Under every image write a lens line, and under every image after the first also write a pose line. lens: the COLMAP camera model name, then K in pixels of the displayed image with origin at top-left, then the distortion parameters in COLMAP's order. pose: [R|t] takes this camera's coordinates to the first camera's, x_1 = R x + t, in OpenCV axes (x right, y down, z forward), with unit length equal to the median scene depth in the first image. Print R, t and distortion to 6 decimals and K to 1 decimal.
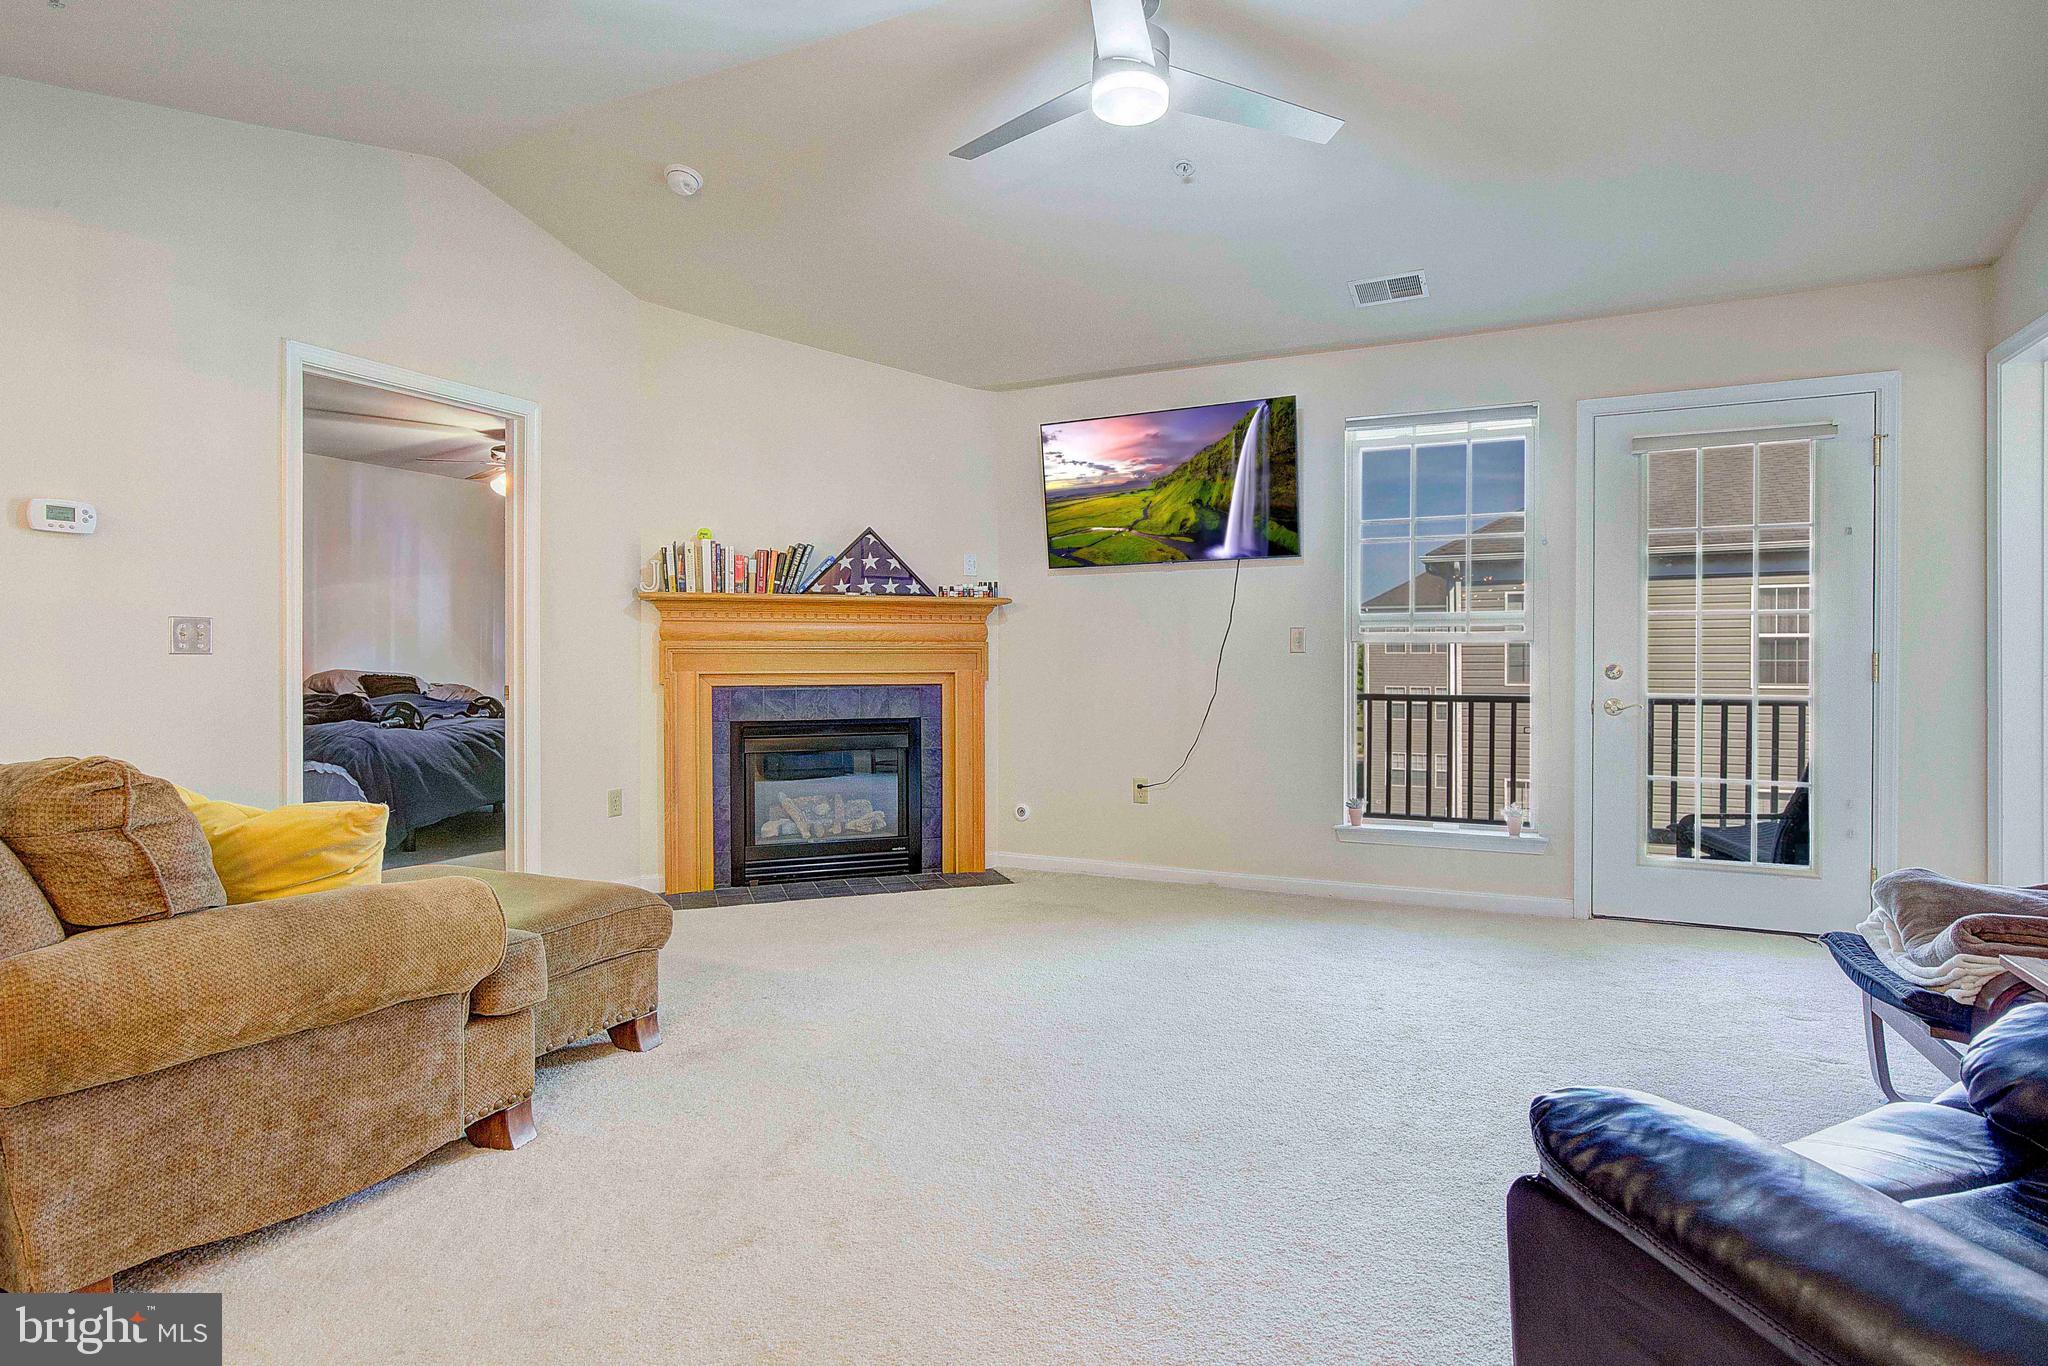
lens RADIAL K [[1077.9, 0, 1034.1], [0, 1077.9, 668.2], [0, 0, 1]] dist [-0.004309, 0.000726]
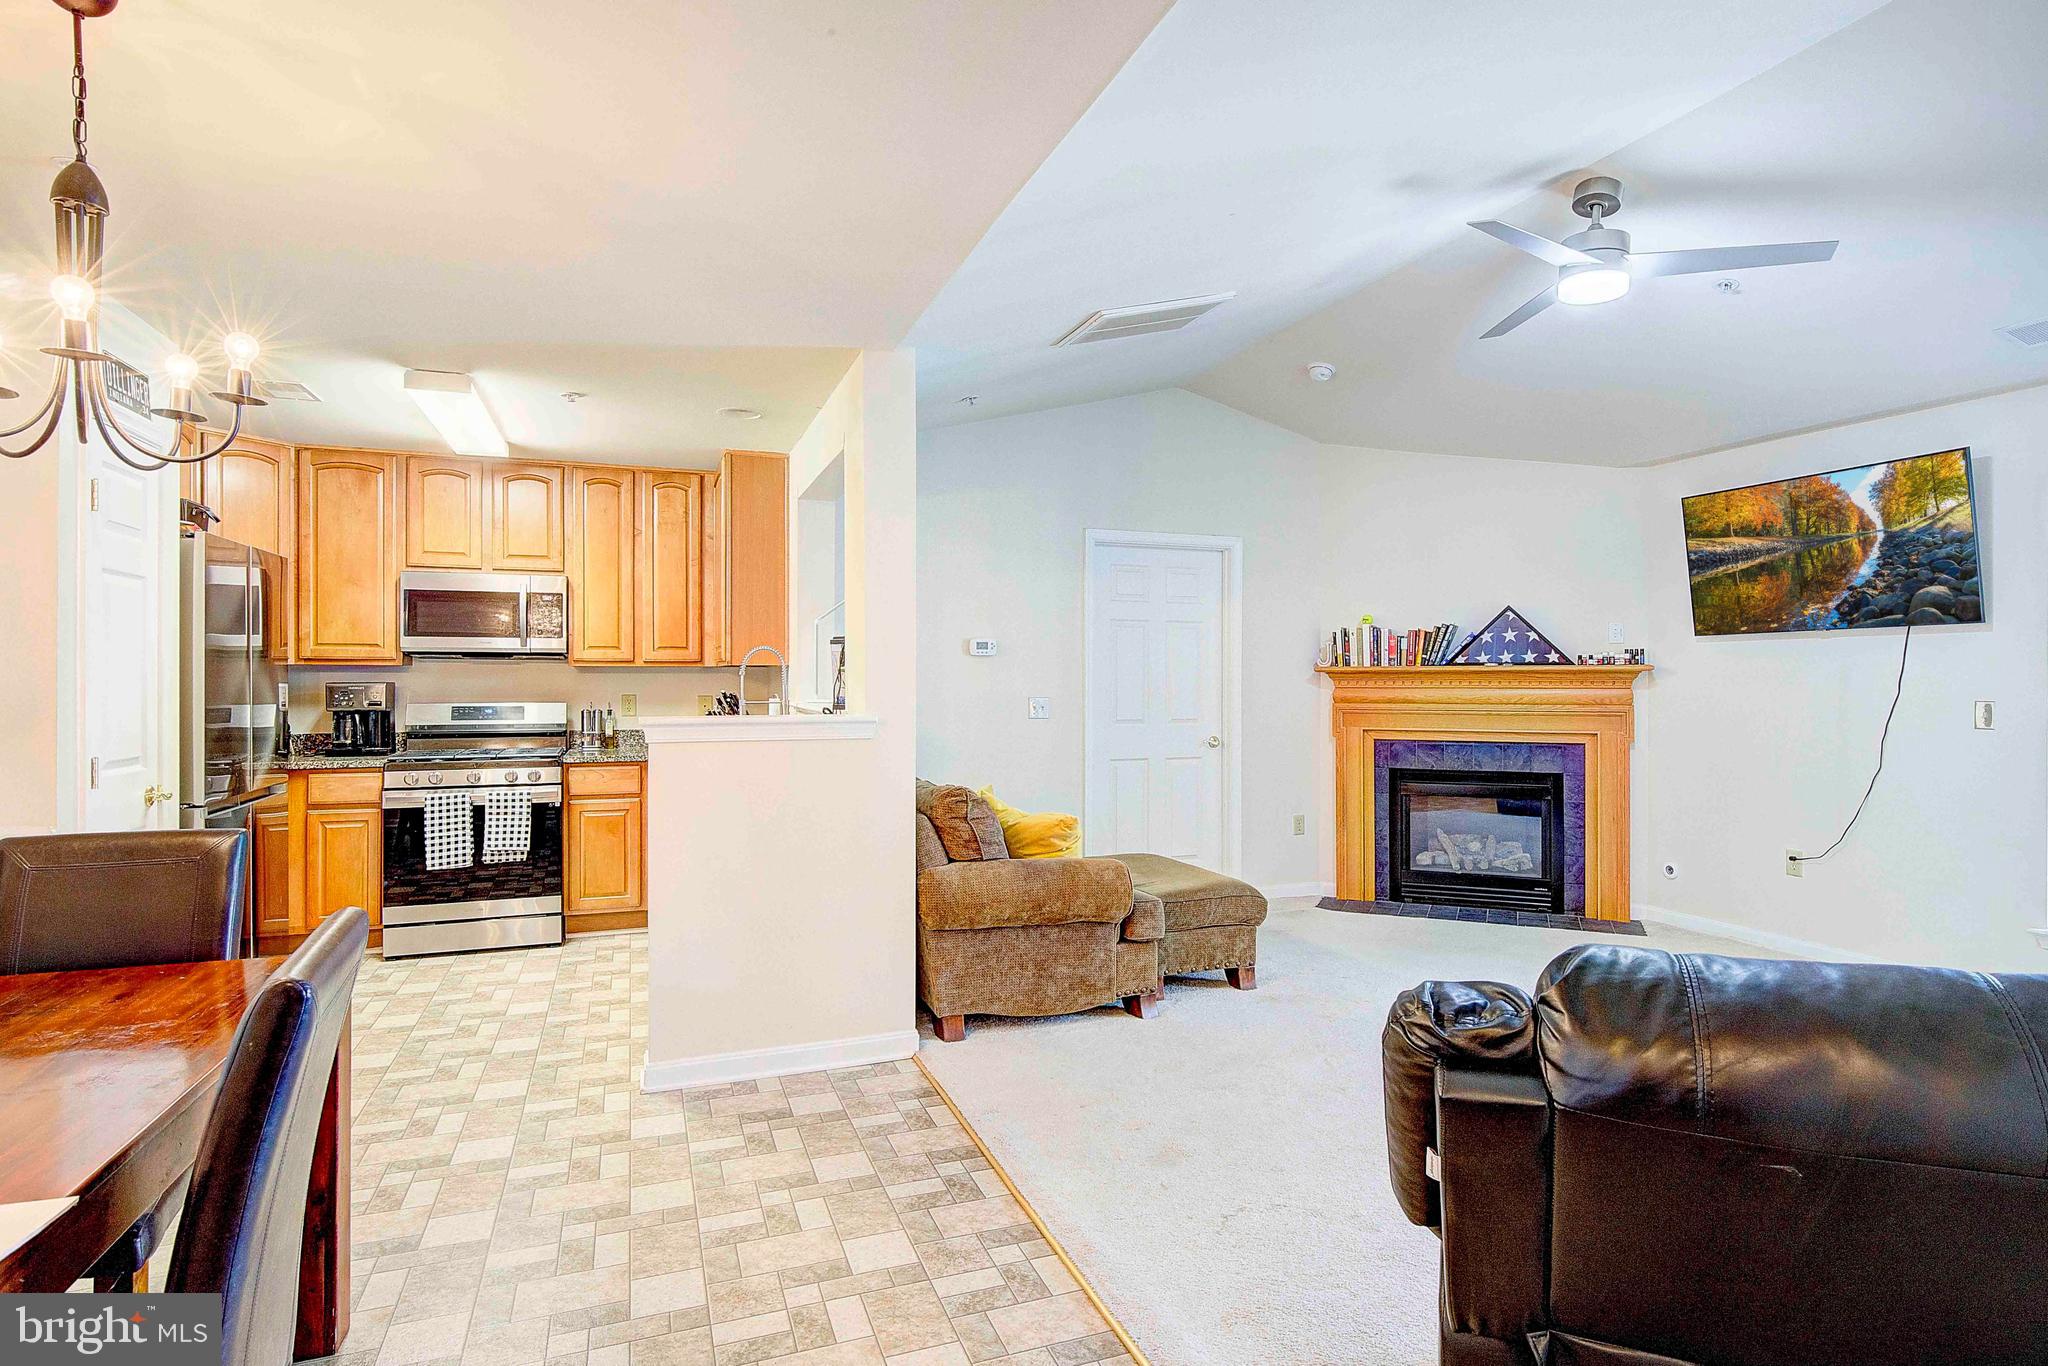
lens RADIAL K [[1077.9, 0, 1024.8], [0, 1077.9, 685.9], [0, 0, 1]] dist [-0.004309, 0.000726]
pose [[0.717997, 0.005657, -0.696024, 0.290681], [-0.004527, 0.999984, 0.003458, -0.049183], [0.696032, 0.000668, 0.718011, -0.193328]]
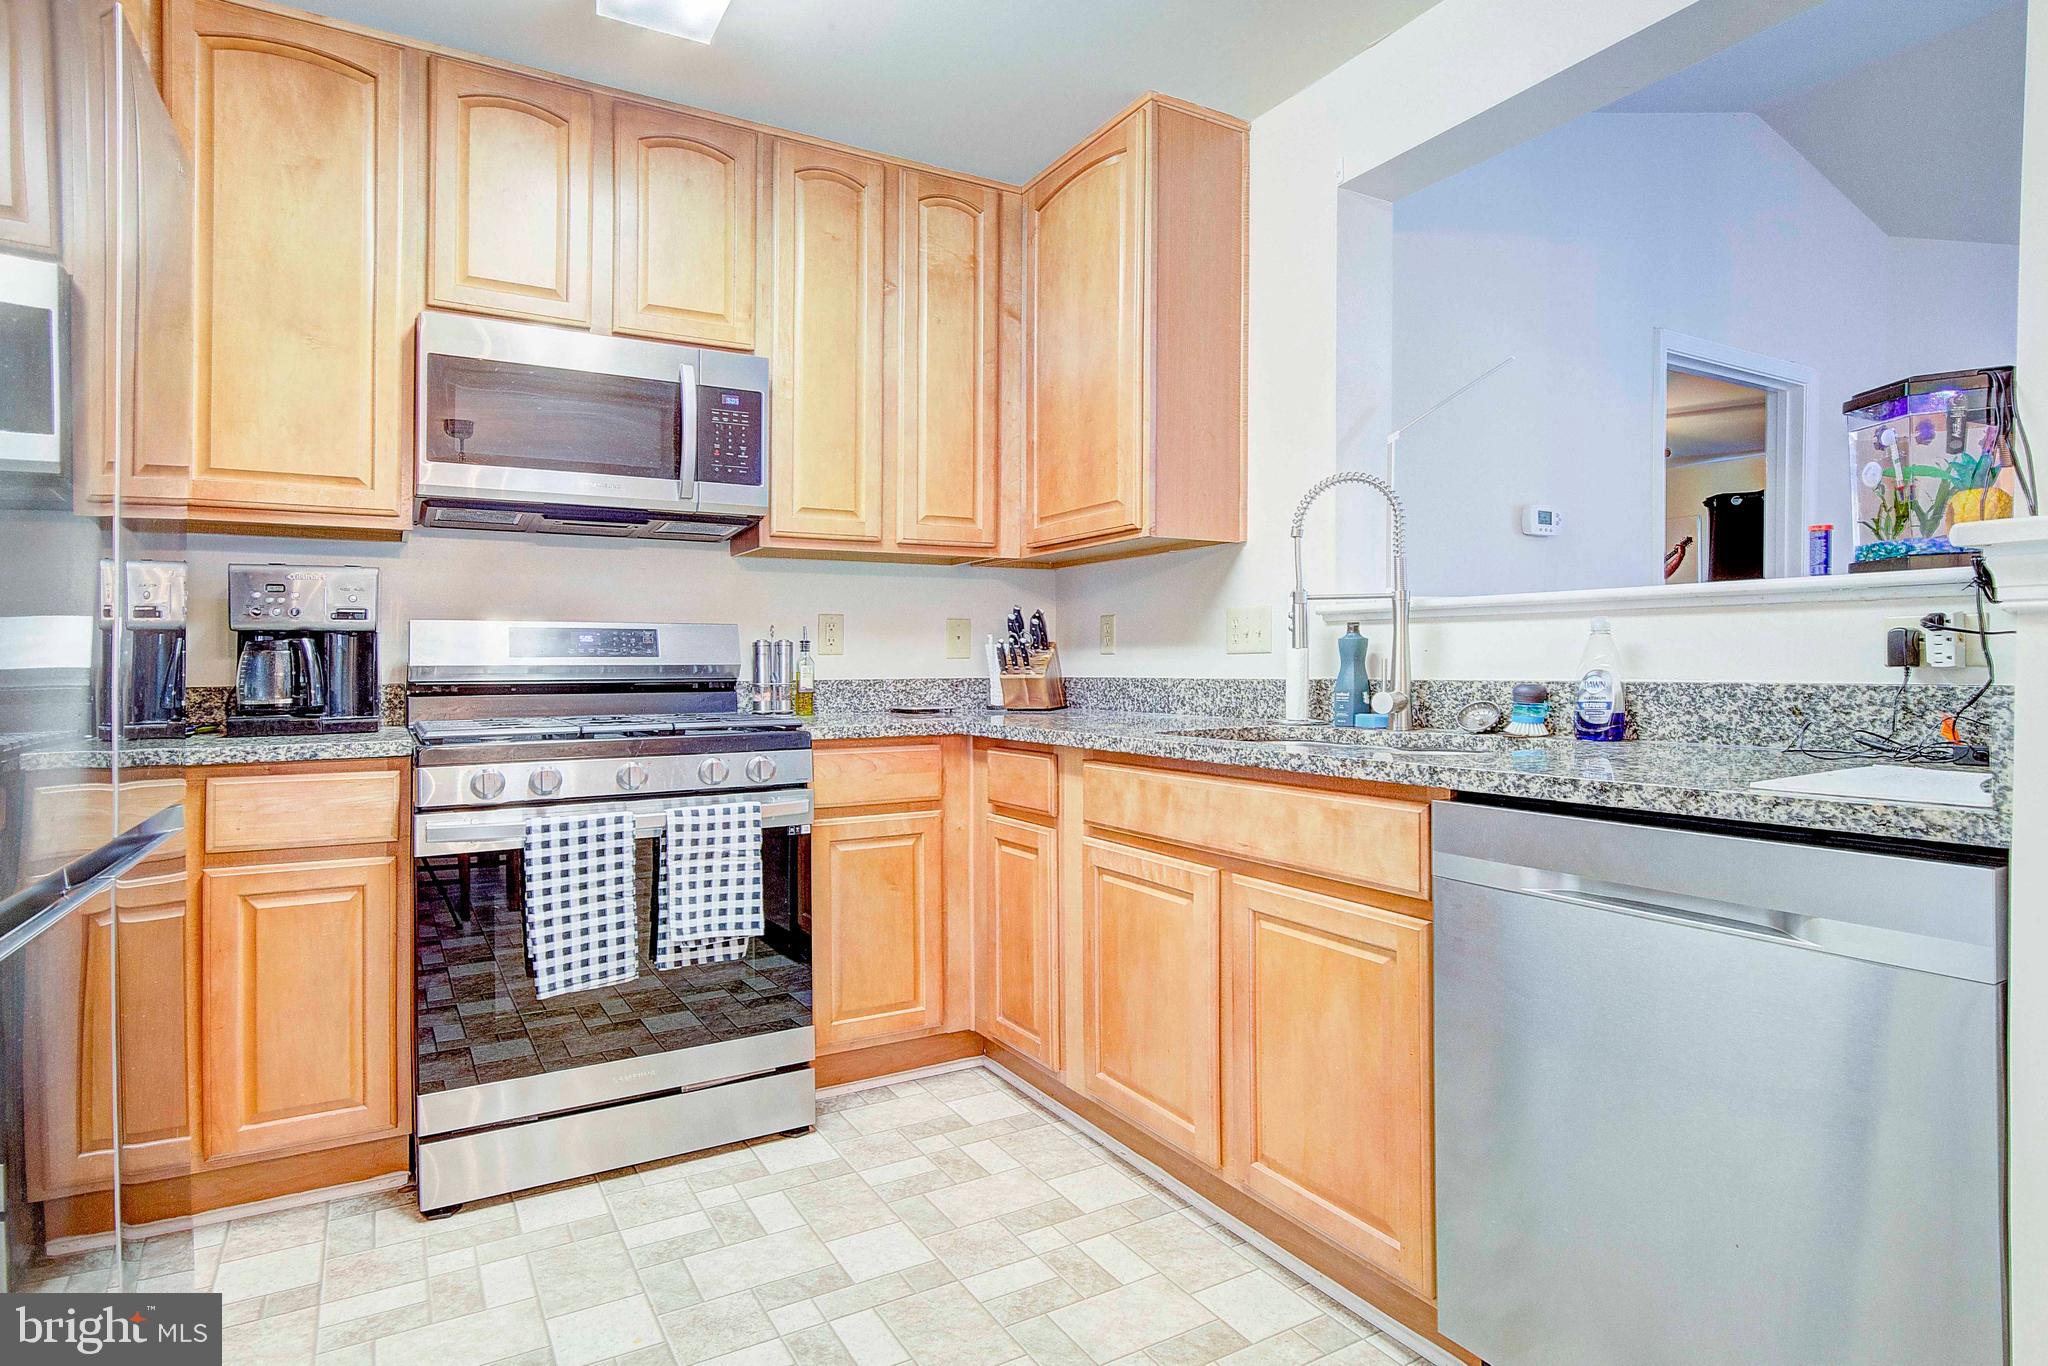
lens RADIAL K [[1077.9, 0, 1025.5], [0, 1077.9, 679.9], [0, 0, 1]] dist [-0.004309, 0.000726]
pose [[0.836804, 0.005291, -0.547477, -0.450286], [-0.000394, 0.999959, 0.009062, 0.002201], [0.547503, -0.007367, 0.836772, -0.103330]]
